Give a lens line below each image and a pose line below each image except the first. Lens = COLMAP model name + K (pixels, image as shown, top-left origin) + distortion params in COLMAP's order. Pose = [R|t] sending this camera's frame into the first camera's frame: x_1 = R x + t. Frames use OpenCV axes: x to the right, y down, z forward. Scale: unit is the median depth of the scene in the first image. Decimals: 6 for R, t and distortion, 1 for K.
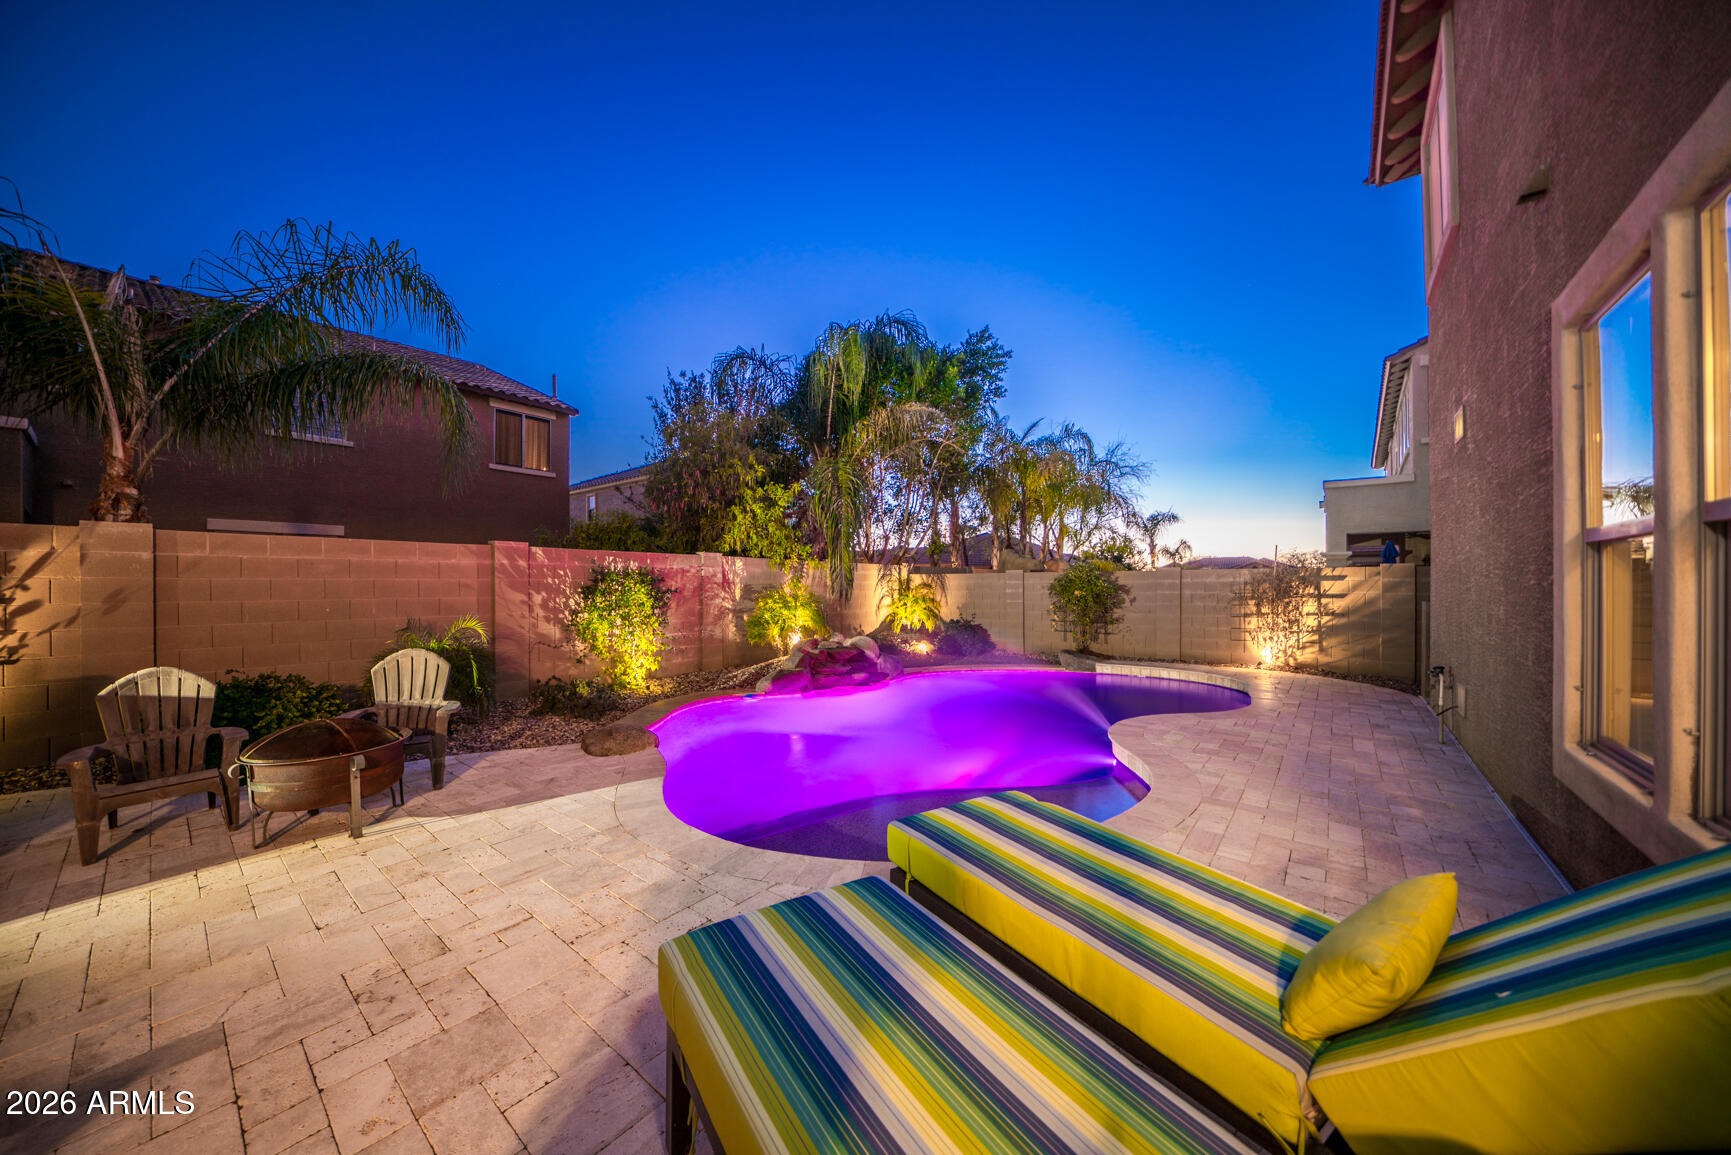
lens RADIAL K [[594.9, 0, 855.9], [0, 594.9, 589.4], [0, 0, 1]] dist [-0.030019, 0.004384]
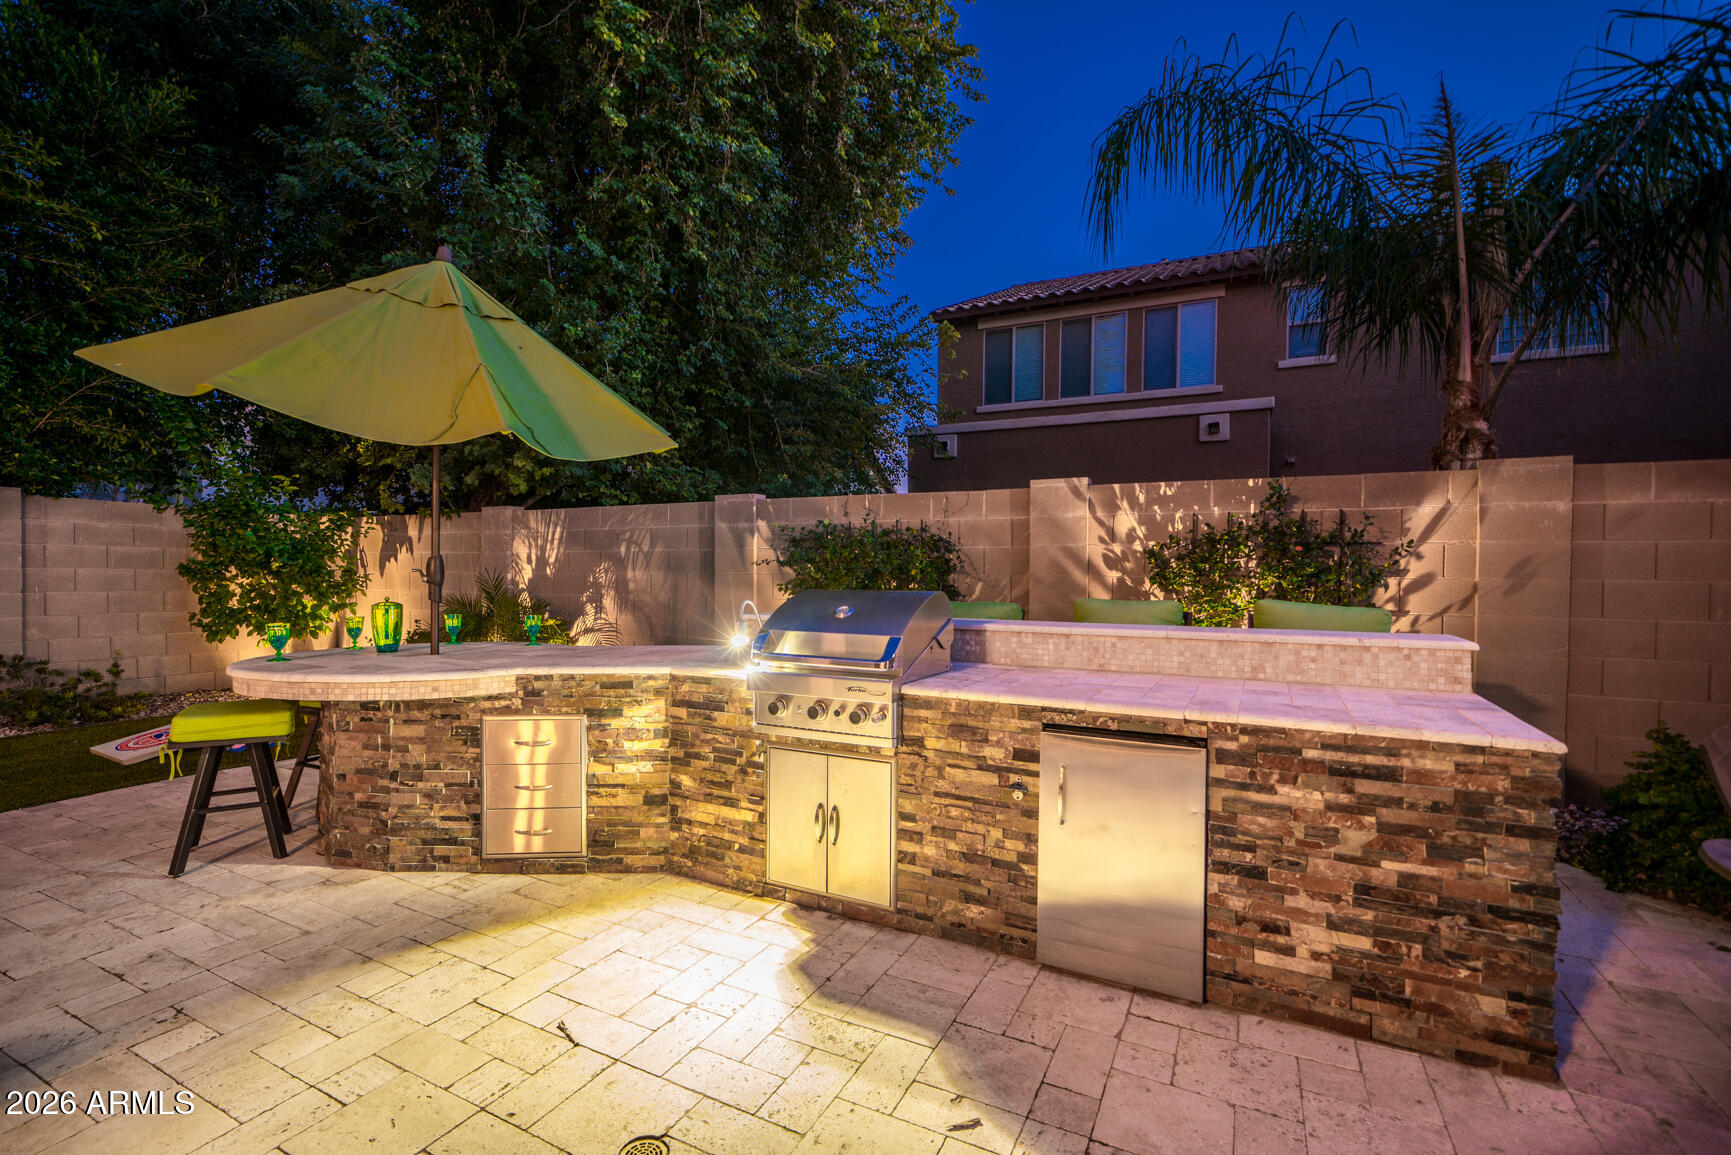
lens RADIAL K [[758.7, 0, 857.0], [0, 758.7, 586.8], [0, 0, 1]] dist [0.012000, -0.000214]
pose [[0.204024, 0.019330, -0.978775, -0.290776], [-0.013657, 0.999764, 0.016898, 0.014644], [0.978871, 0.009920, 0.204240, 0.027926]]
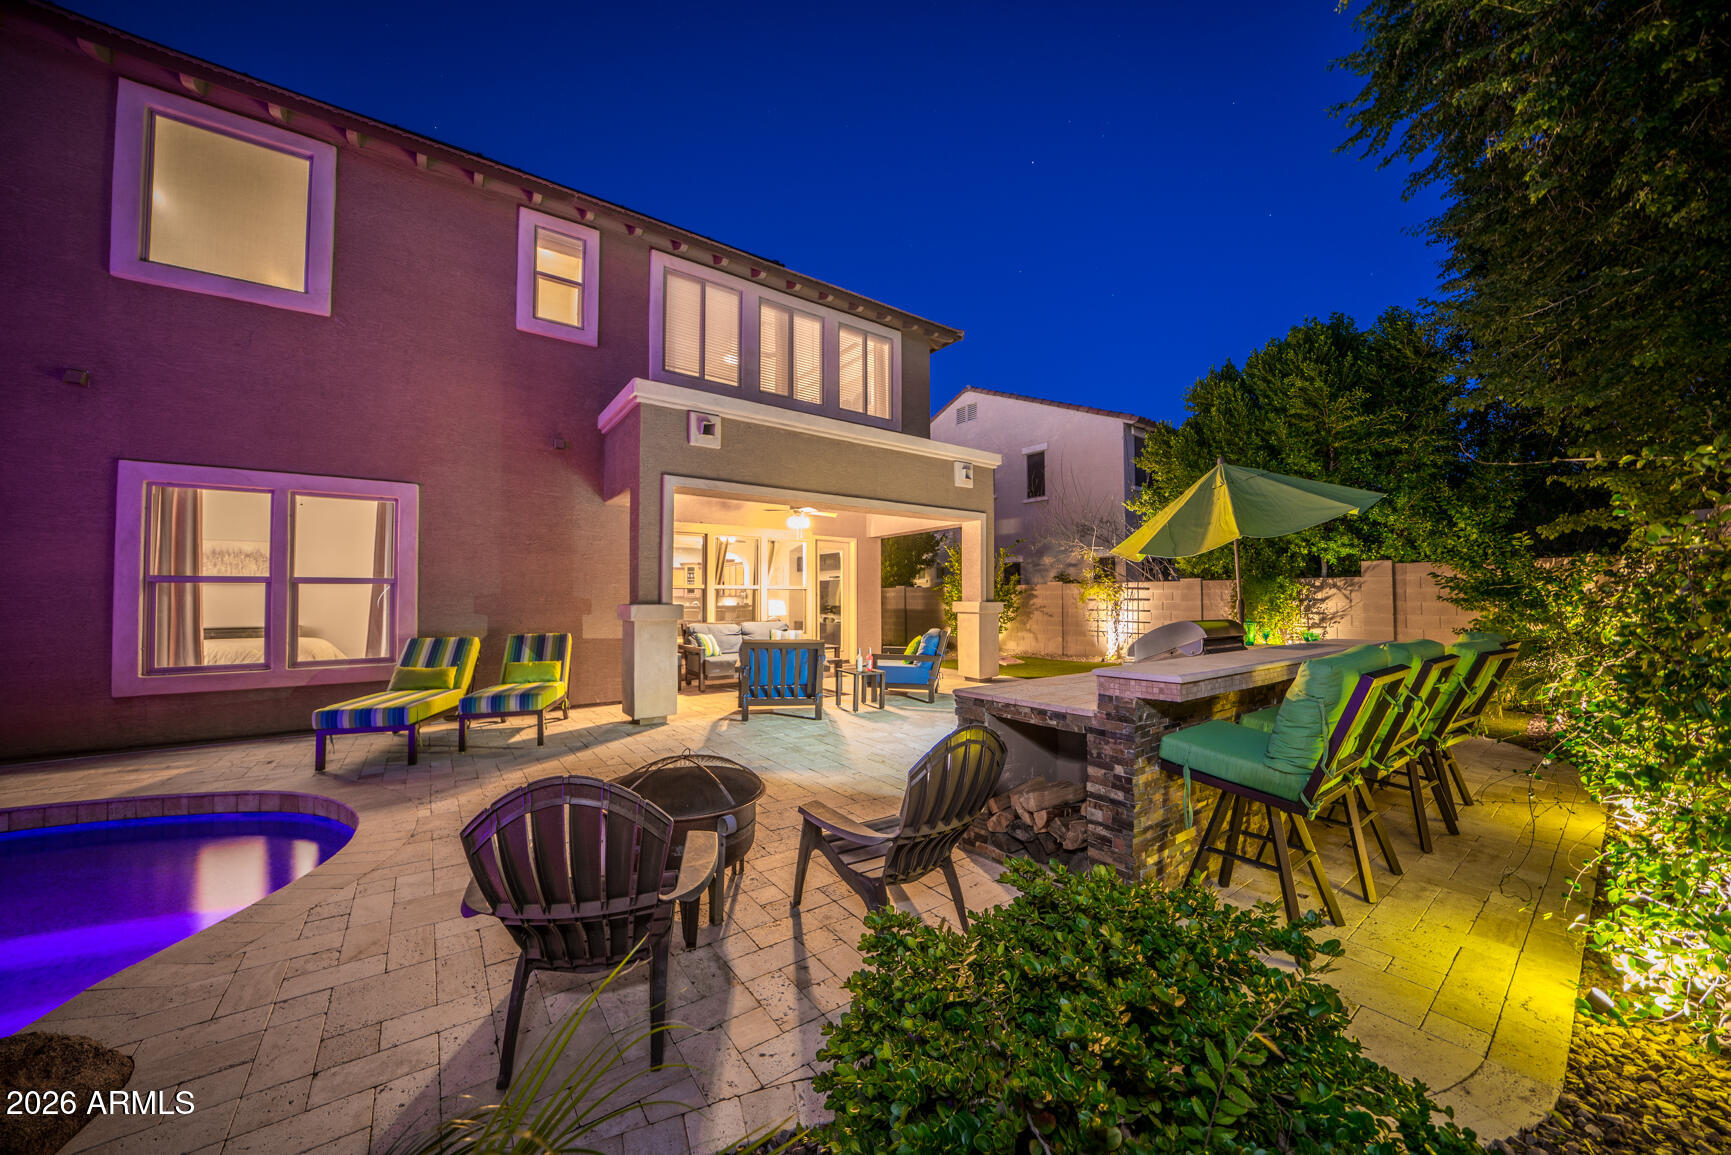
lens RADIAL K [[594.0, 0, 857.2], [0, 594.0, 582.9], [0, 0, 1]] dist [-0.021233, 0.000298]
pose [[-0.967544, 0.014271, 0.252301, -0.494511], [0.009040, 0.999720, -0.021882, -0.000435], [-0.252542, -0.018891, -0.967401, 0.631847]]
